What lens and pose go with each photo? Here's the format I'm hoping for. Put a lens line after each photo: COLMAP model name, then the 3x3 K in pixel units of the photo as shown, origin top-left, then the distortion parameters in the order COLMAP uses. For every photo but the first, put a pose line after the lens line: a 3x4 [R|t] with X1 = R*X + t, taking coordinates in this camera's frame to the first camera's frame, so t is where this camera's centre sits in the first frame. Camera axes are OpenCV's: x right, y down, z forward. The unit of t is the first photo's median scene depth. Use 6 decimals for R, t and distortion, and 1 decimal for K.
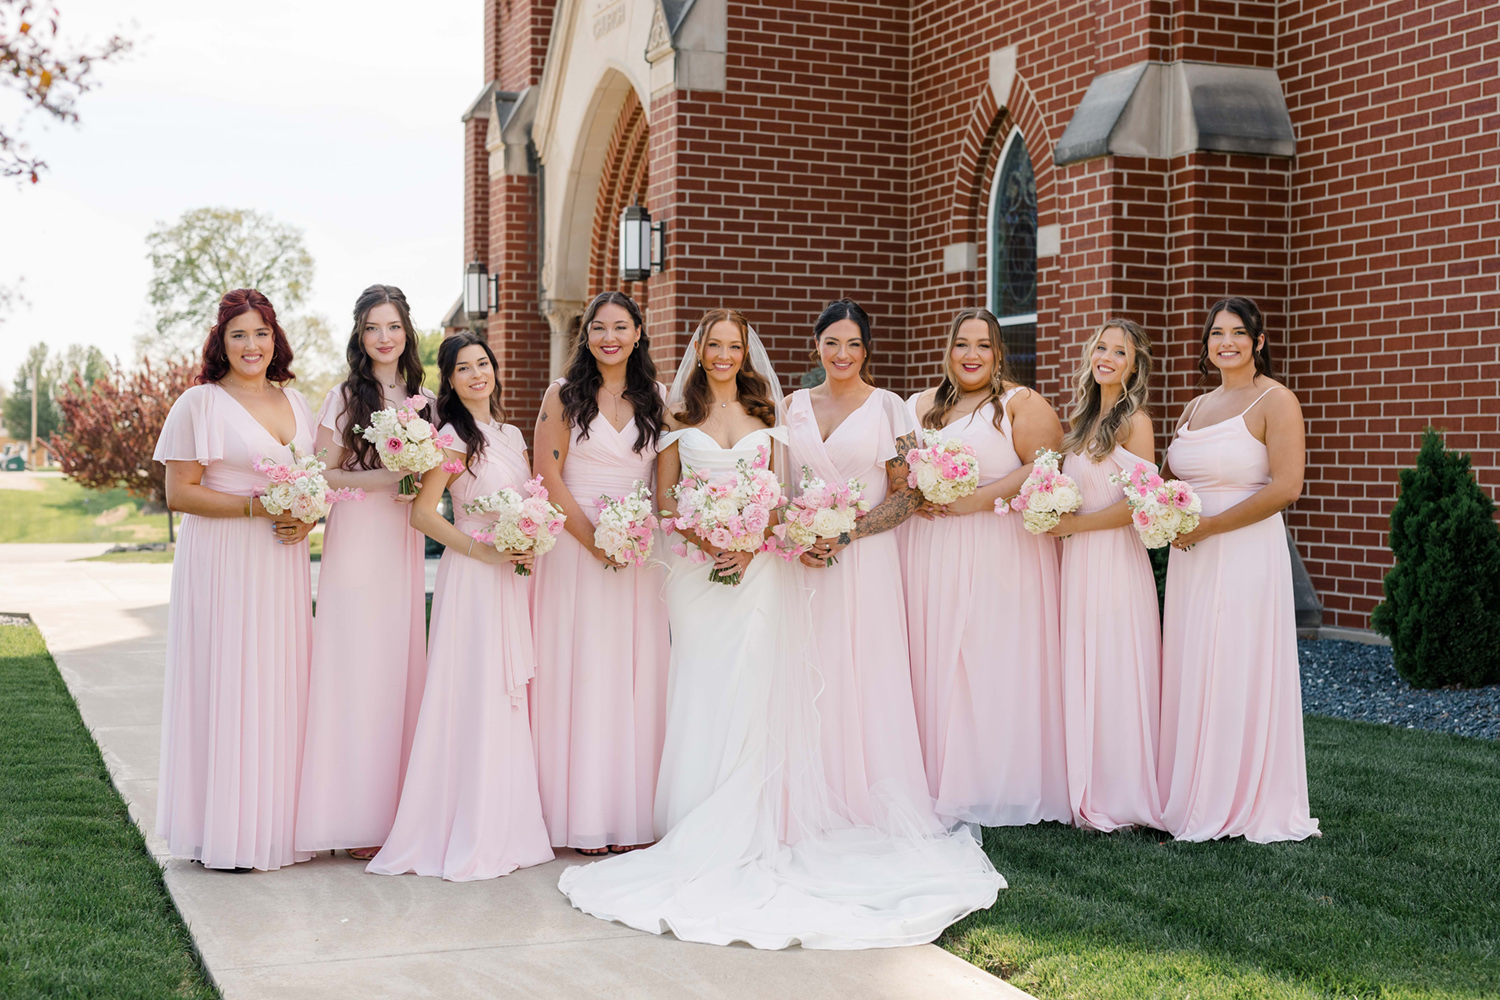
lens RADIAL K [[2232.0, 0, 778.9], [0, 2232.0, 463.9], [0, 0, 1]] dist [0.007735, 0.007972]
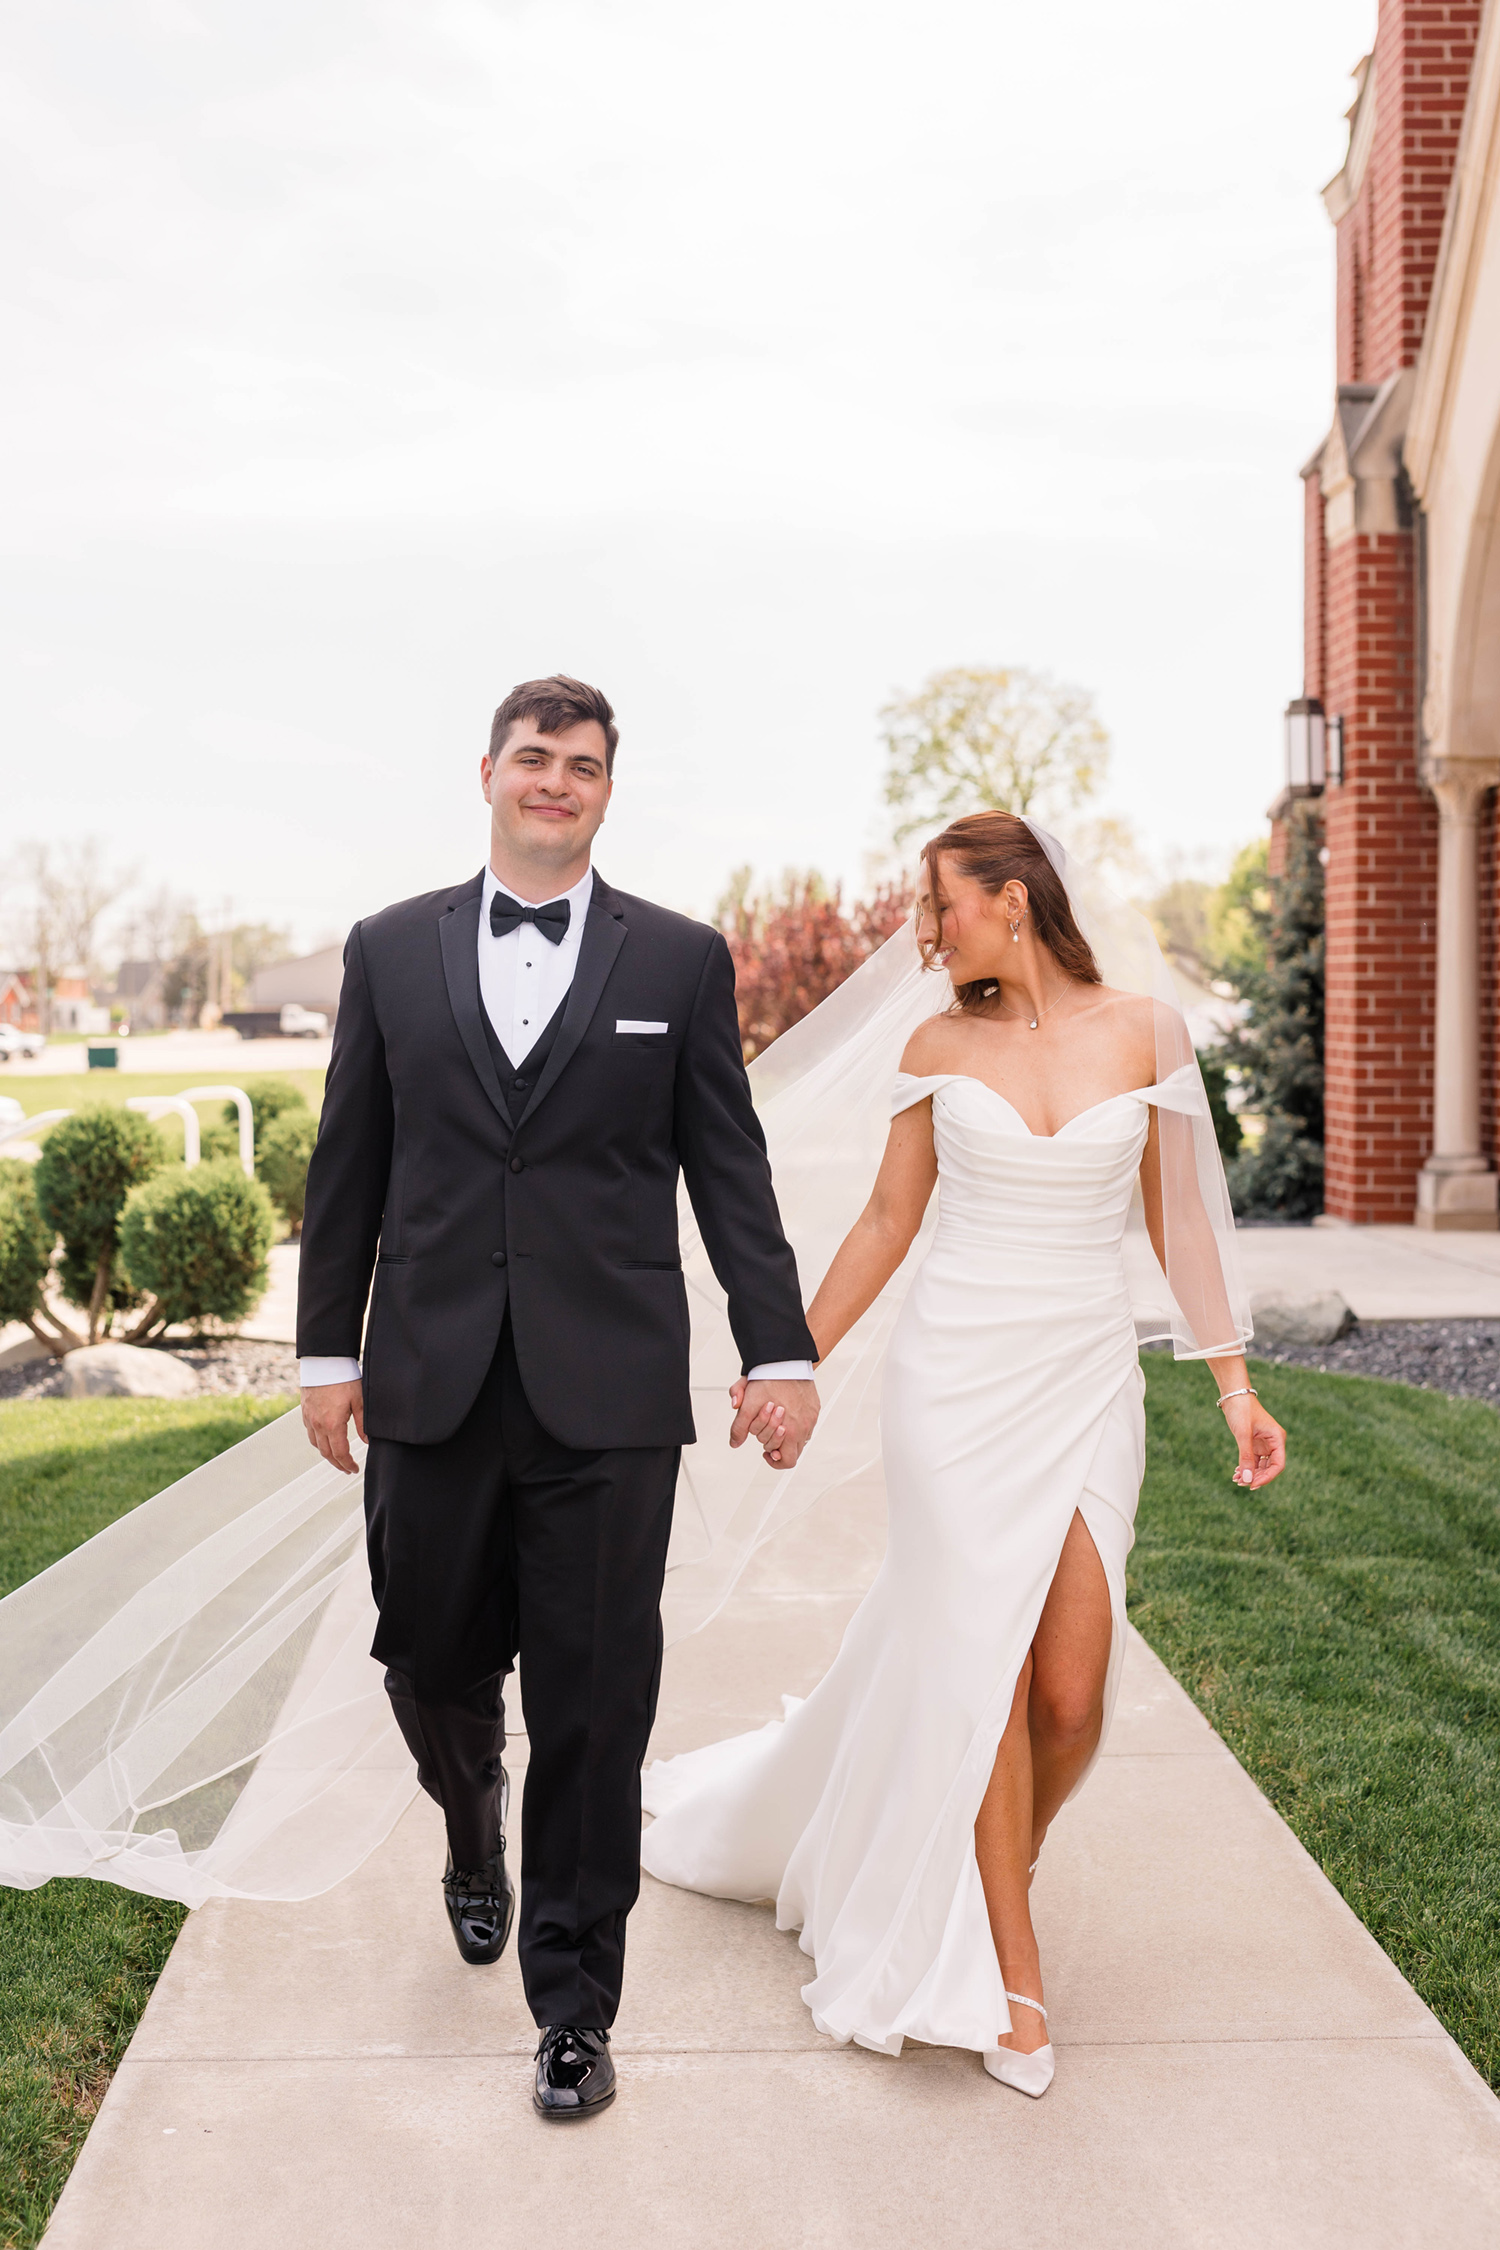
lens RADIAL K [[3165.9, 0, 653.3], [0, 3165.9, 1064.7], [0, 0, 1]] dist [0.001168, 0.012257]
pose [[0.938380, -0.003198, -0.345591, -0.019604], [0.007612, 0.999906, 0.011418, -0.011136], [0.345522, -0.013345, 0.938316, 0.262066]]
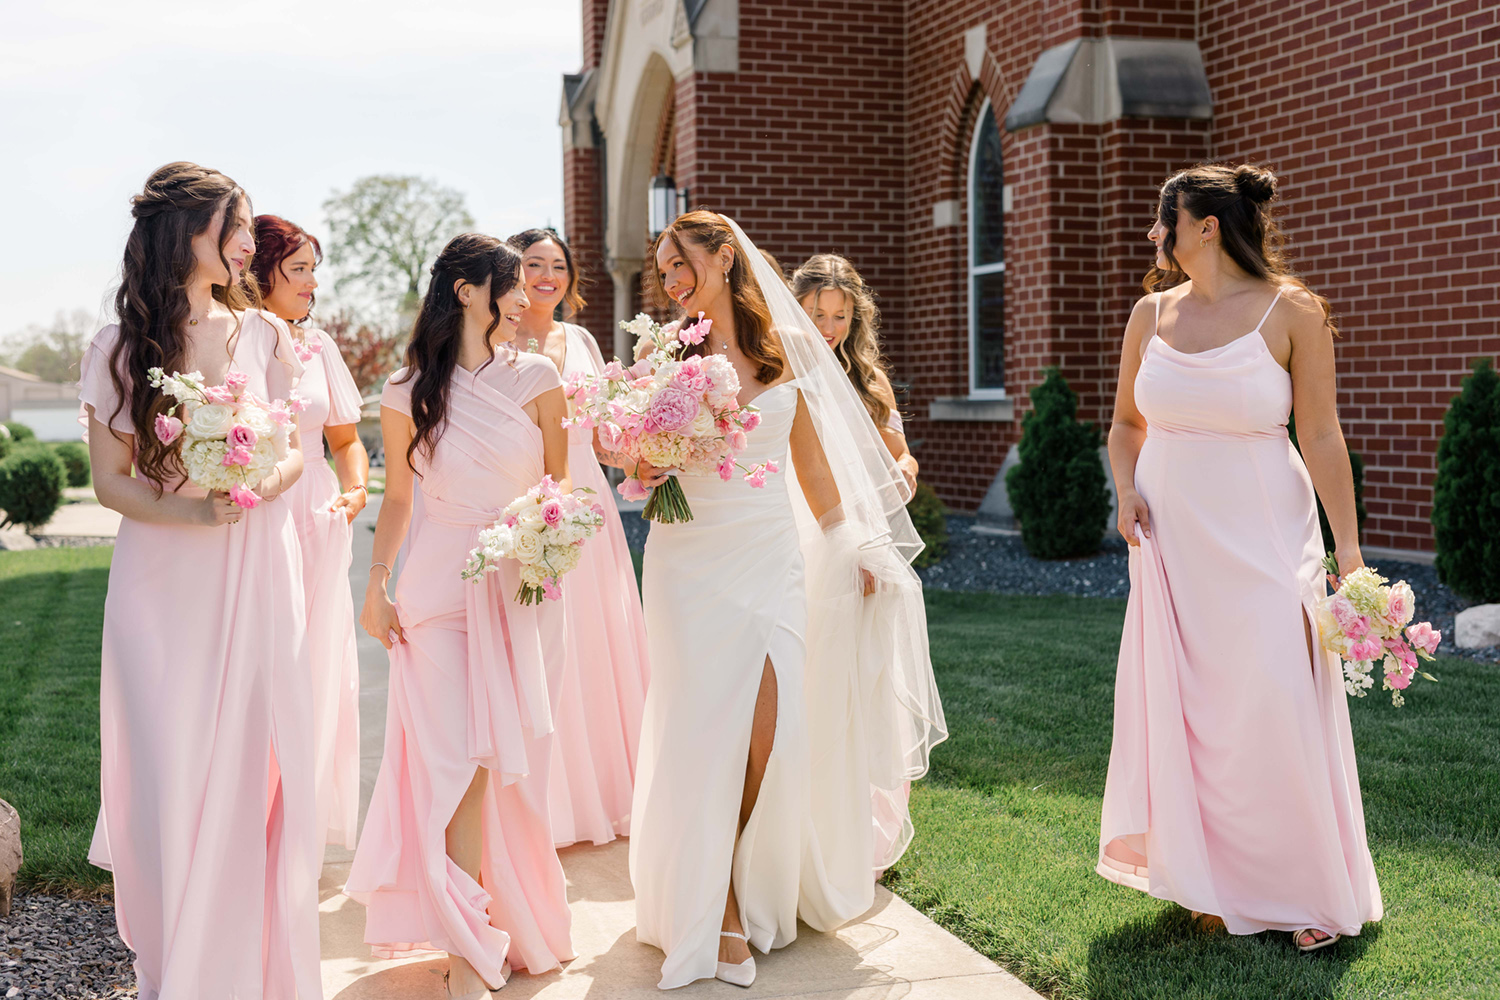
lens RADIAL K [[2118.1, 0, 720.0], [0, 2118.1, 471.1], [0, 0, 1]] dist [0.001347, 0.032639]
pose [[0.995130, -0.014951, -0.097426, 0.068284], [0.017969, 0.999383, 0.030179, 0.003150], [0.096915, -0.031783, 0.994785, -0.078145]]
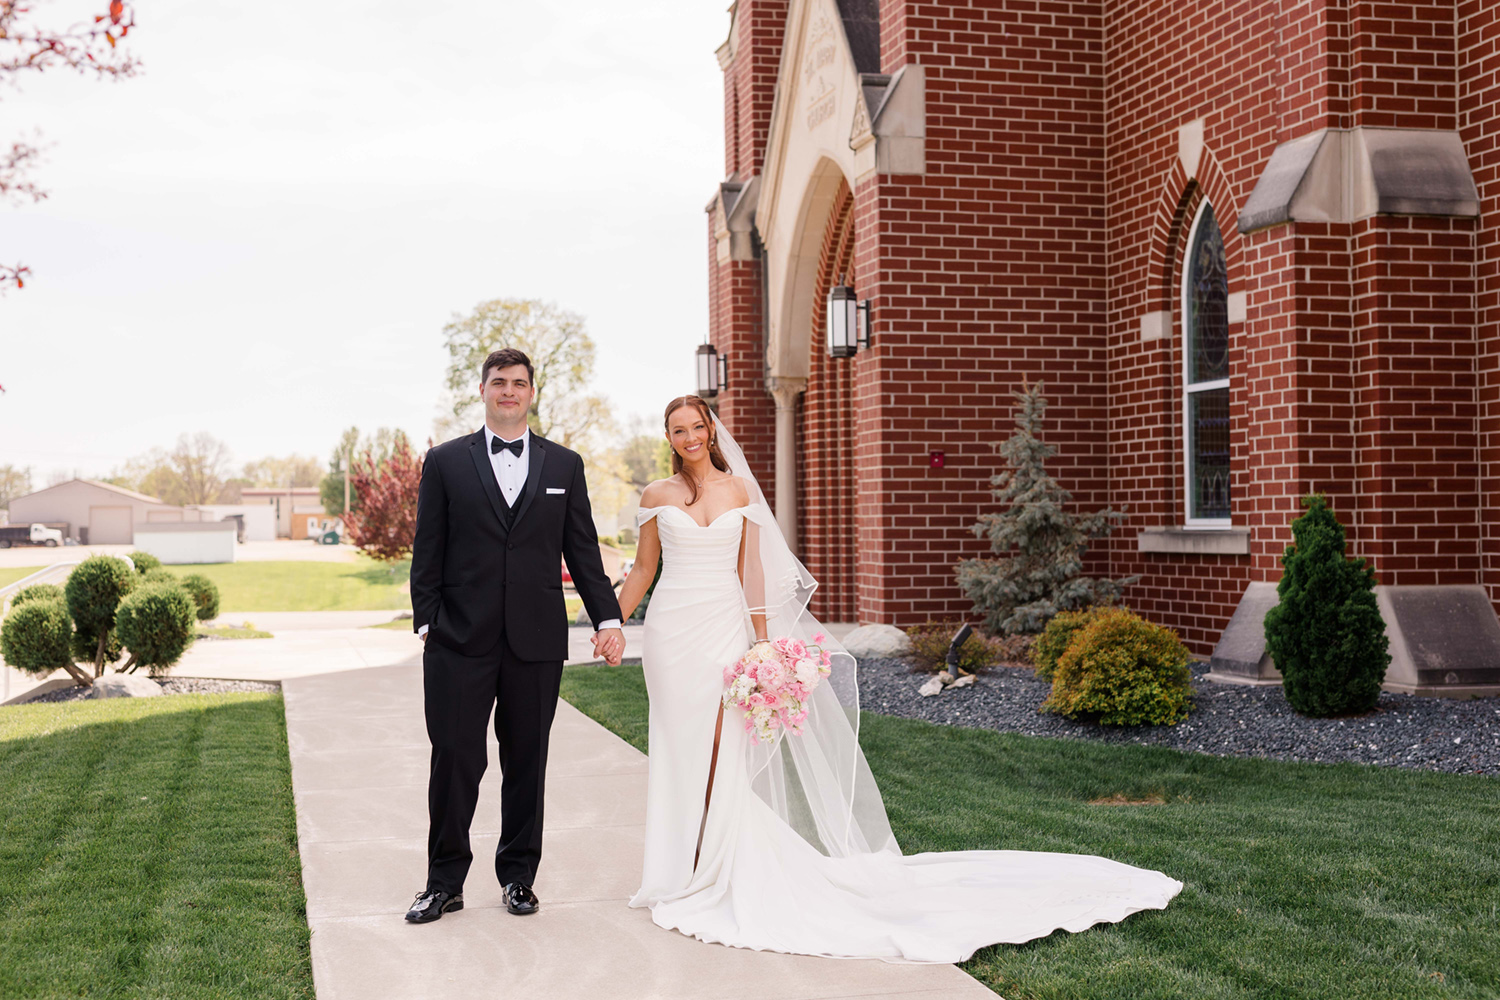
lens RADIAL K [[2110.6, 0, 758.1], [0, 2110.6, 457.3], [0, 0, 1]] dist [0.001168, 0.012257]
pose [[0.991141, -0.021787, -0.131012, 0.025080], [0.017377, 0.999246, -0.034710, -0.001326], [0.131669, 0.032126, 0.990773, 0.014005]]
